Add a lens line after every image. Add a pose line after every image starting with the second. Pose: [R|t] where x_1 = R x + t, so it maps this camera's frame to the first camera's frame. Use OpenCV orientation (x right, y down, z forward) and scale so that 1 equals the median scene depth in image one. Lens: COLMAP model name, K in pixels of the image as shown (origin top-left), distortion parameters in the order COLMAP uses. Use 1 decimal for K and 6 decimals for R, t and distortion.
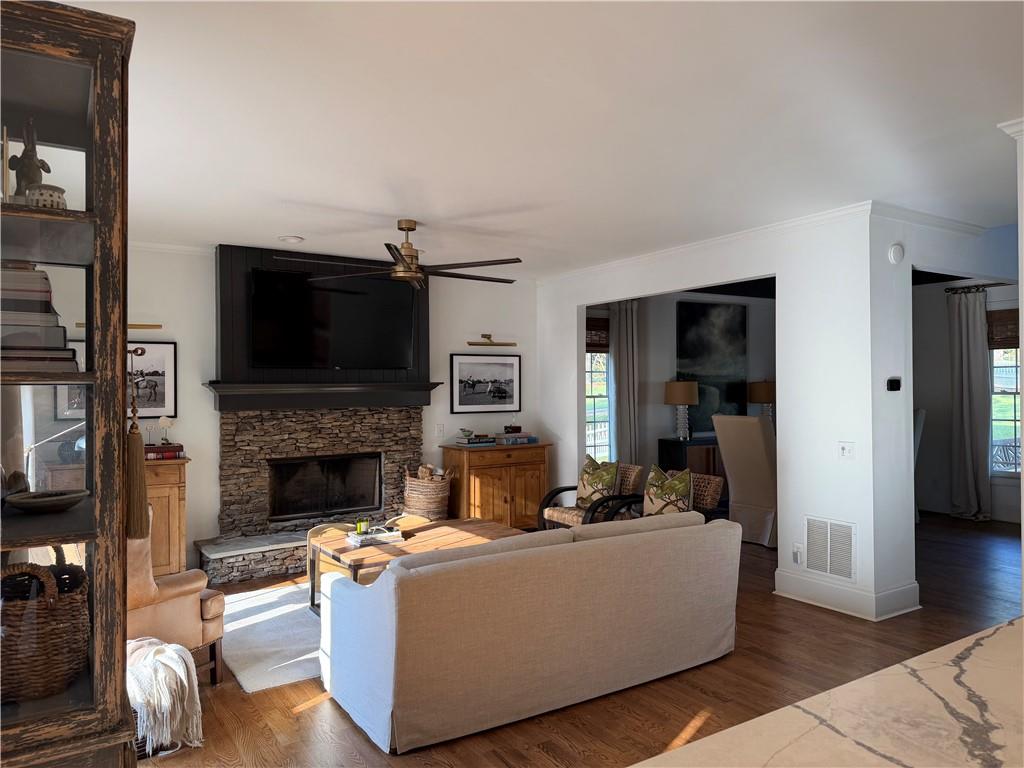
lens RADIAL K [[712.9, 0, 512.0], [0, 712.9, 384.3], [0, 0, 1]] dist [0.055294, -0.066167]
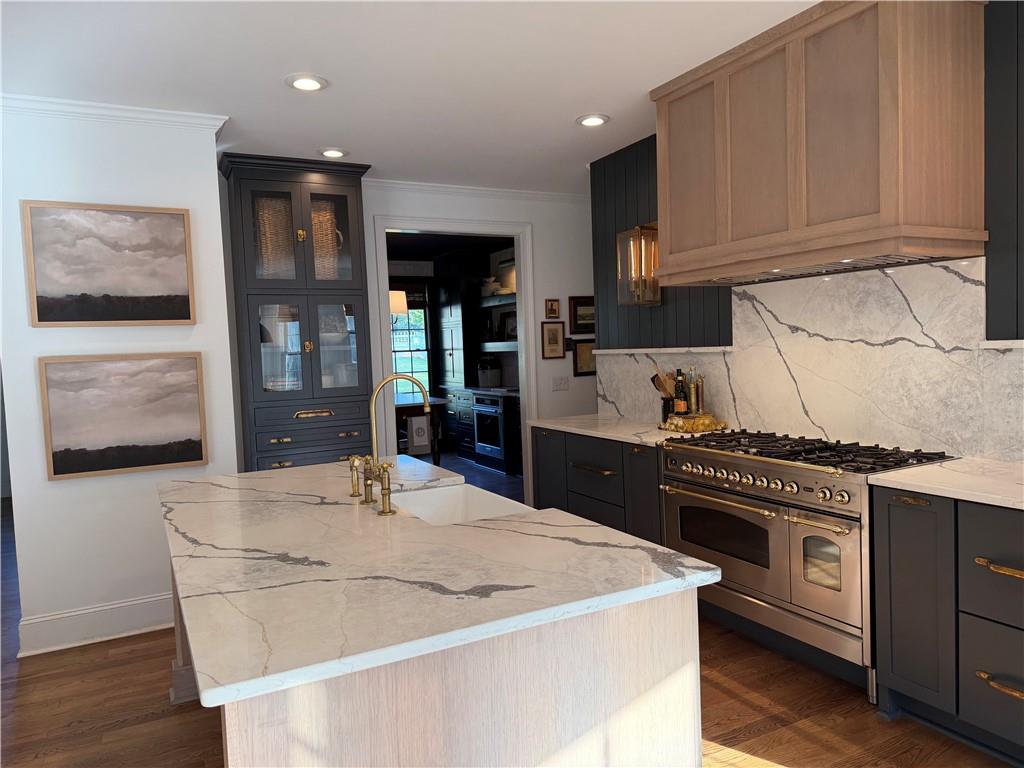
lens RADIAL K [[712.9, 0, 506.1], [0, 712.9, 384.4], [0, 0, 1]] dist [0.055294, -0.066167]
pose [[0.085561, -0.055102, 0.994808, -1.146838], [0.027038, 0.998230, 0.052966, 0.080113], [-0.995966, 0.022365, 0.086900, 0.592005]]
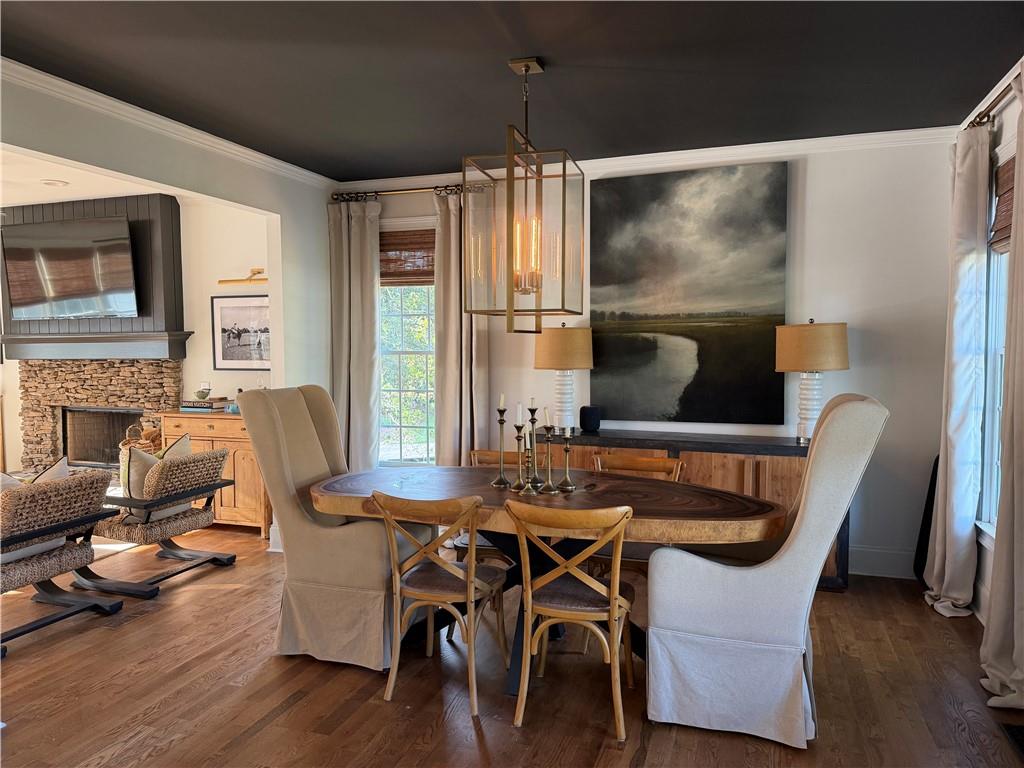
lens RADIAL K [[712.9, 0, 512.2], [0, 712.9, 385.2], [0, 0, 1]] dist [0.055294, -0.066167]
pose [[0.619344, 0.050674, -0.783483, 0.607089], [0.002224, 0.997798, 0.066294, 0.003708], [0.785117, -0.042801, 0.617867, 0.588881]]
